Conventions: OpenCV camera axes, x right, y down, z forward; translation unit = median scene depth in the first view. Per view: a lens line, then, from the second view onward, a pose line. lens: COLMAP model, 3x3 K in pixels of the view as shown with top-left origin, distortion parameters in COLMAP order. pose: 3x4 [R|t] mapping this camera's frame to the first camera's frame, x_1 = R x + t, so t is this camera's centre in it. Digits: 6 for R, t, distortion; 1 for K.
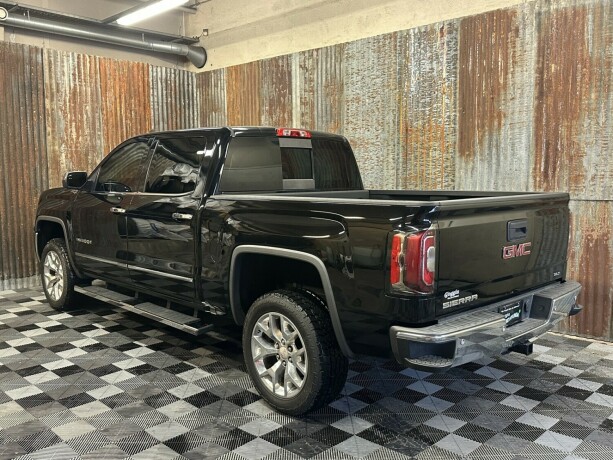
lens RADIAL K [[565.7, 0, 306.5], [0, 565.7, 230.0], [0, 0, 1]] dist [0.169973, -0.388428]
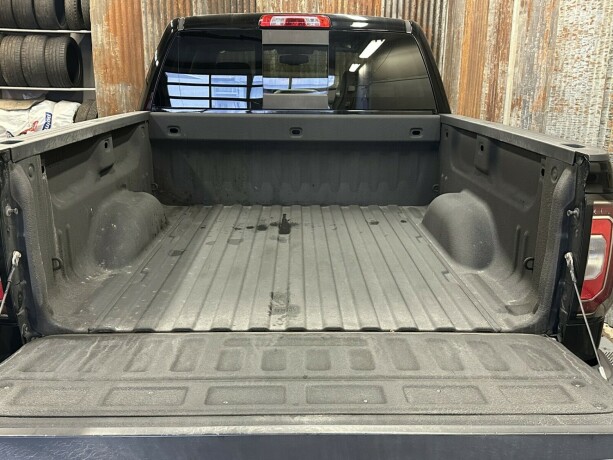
lens RADIAL K [[602.9, 0, 306.5], [0, 602.9, 230.0], [0, 0, 1]] dist [0.010666, 0.018199]
pose [[0.733245, 0.180936, -0.655449, 0.358630], [-0.079770, 0.980180, 0.181340, -0.044599], [0.675269, -0.080682, 0.733145, 0.346159]]
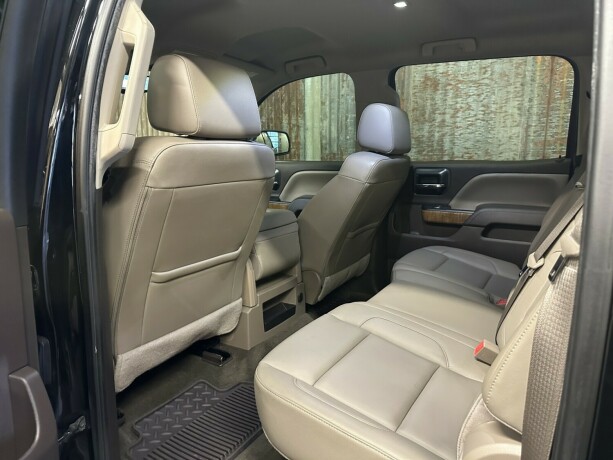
lens RADIAL K [[426.0, 0, 306.5], [0, 426.0, 230.0], [0, 0, 1]] dist [0.101302, -0.142927]
pose [[0.964122, -0.045900, 0.261462, -0.180128], [0.021437, 0.995183, 0.095659, -0.047420], [-0.264593, -0.086622, 0.960462, 0.618064]]
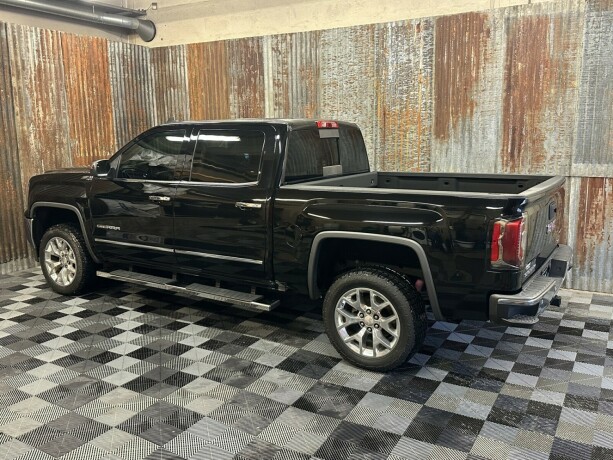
lens RADIAL K [[547.3, 0, 306.5], [0, 547.3, 230.0], [0, 0, 1]] dist [0.135459, -0.267243]
pose [[0.969634, -0.049727, 0.239453, -0.240520], [0.031007, 0.996205, 0.081324, -0.038781], [-0.242589, -0.071429, 0.967496, -0.033182]]
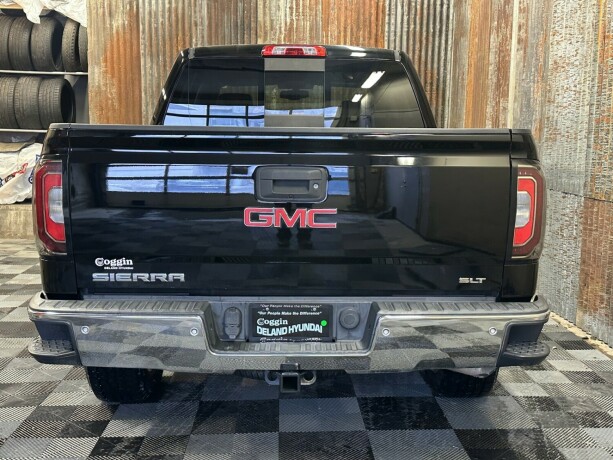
lens RADIAL K [[710.5, 0, 306.5], [0, 710.5, 230.0], [0, 0, 1]] dist [0.100771, -0.043587]
pose [[0.727925, 0.100693, -0.678222, 0.464533], [-0.080835, 0.994863, 0.060943, 0.001070], [0.680875, 0.010462, 0.732325, 0.247029]]
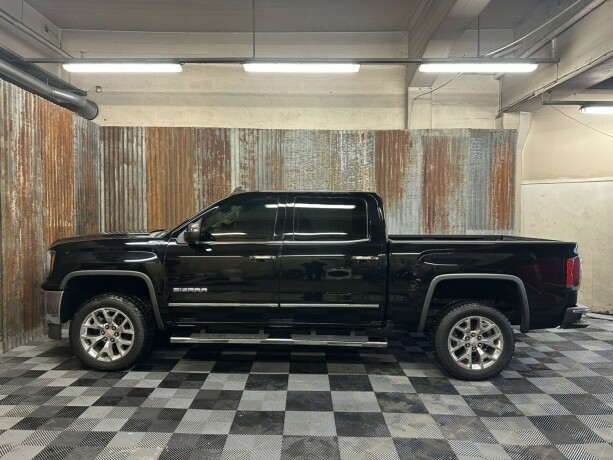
lens RADIAL K [[426.0, 0, 306.5], [0, 426.0, 230.0], [0, 0, 1]] dist [0.101302, -0.142927]
pose [[0.707520, -0.011749, 0.706596, -0.666758], [0.060658, 0.997181, -0.044157, -0.035933], [-0.704086, 0.074103, 0.706238, 0.260908]]
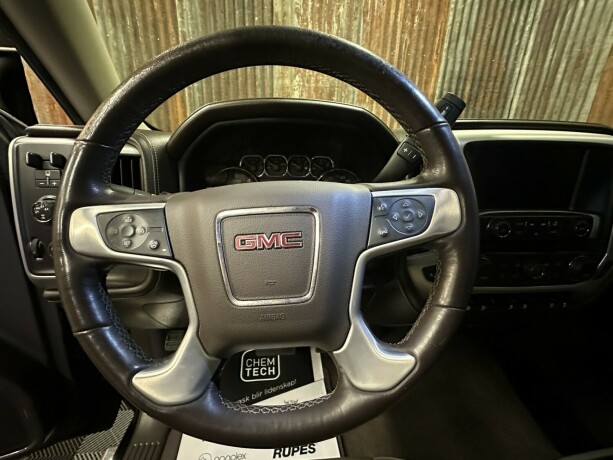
lens RADIAL K [[277.1, 0, 302.7], [0, 277.1, 238.1], [0, 0, 1]] dist [-0.007984, -0.000257]
pose [[0.774453, 0.246291, -0.582721, -0.216127], [-0.092288, 0.955235, 0.281084, -0.070463], [0.625864, -0.163908, 0.762515, 0.848497]]
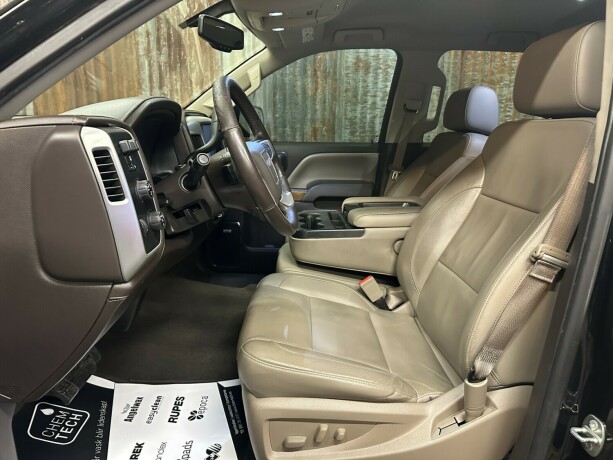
lens RADIAL K [[437.5, 0, 306.5], [0, 437.5, 230.0], [0, 0, 1]] dist [0.035568, -0.064310]
pose [[0.673201, -0.151938, 0.723682, -0.347622], [0.052526, 0.986016, 0.158154, -0.058915], [-0.737592, -0.068457, 0.671767, 0.757427]]
